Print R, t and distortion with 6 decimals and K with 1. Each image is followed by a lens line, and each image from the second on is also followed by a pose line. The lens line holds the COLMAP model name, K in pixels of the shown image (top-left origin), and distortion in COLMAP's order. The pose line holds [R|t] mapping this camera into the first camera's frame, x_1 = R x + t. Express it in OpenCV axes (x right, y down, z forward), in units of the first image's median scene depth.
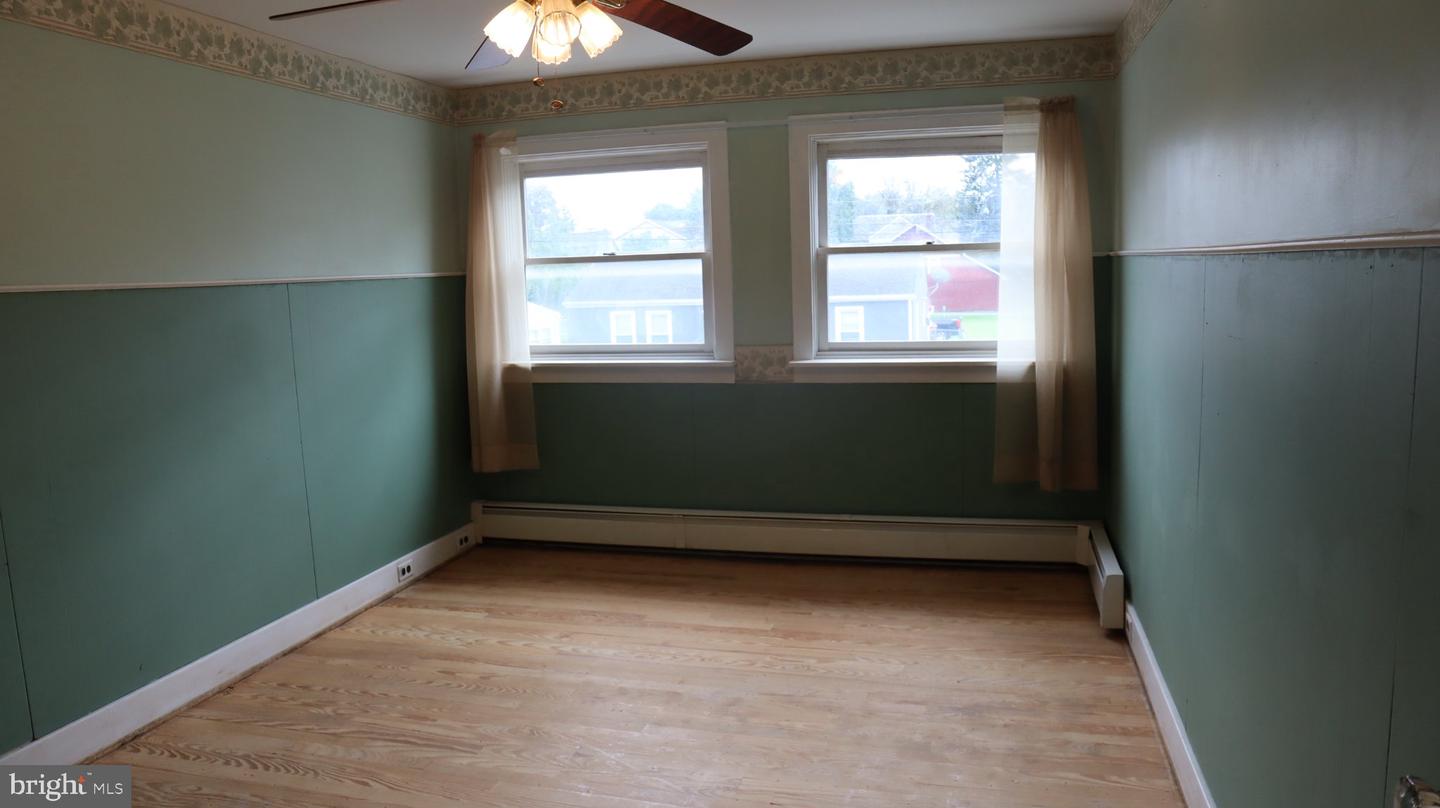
lens RADIAL K [[992.5, 0, 720.0], [0, 992.5, 404.0], [0, 0, 1]] dist [-0.140575, 0.067965]
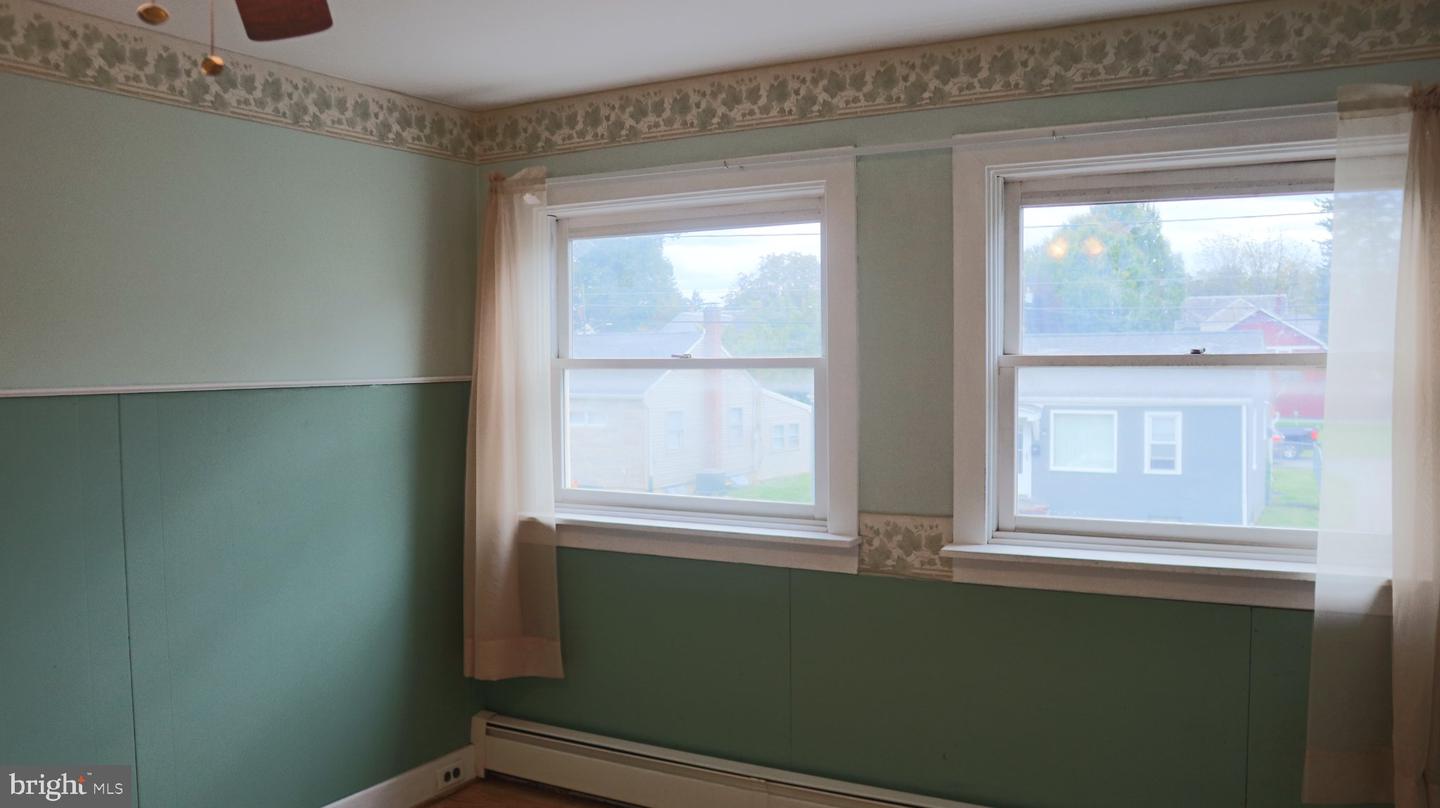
lens RADIAL K [[1147.9, 0, 717.2], [0, 1147.9, 412.3], [0, 0, 1]] dist [-0.138820, 0.100897]
pose [[0.966055, 0.034025, -0.256086, 0.109891], [-0.055423, 0.995504, -0.076807, -0.062047], [0.252321, 0.088393, 0.963598, 0.301598]]
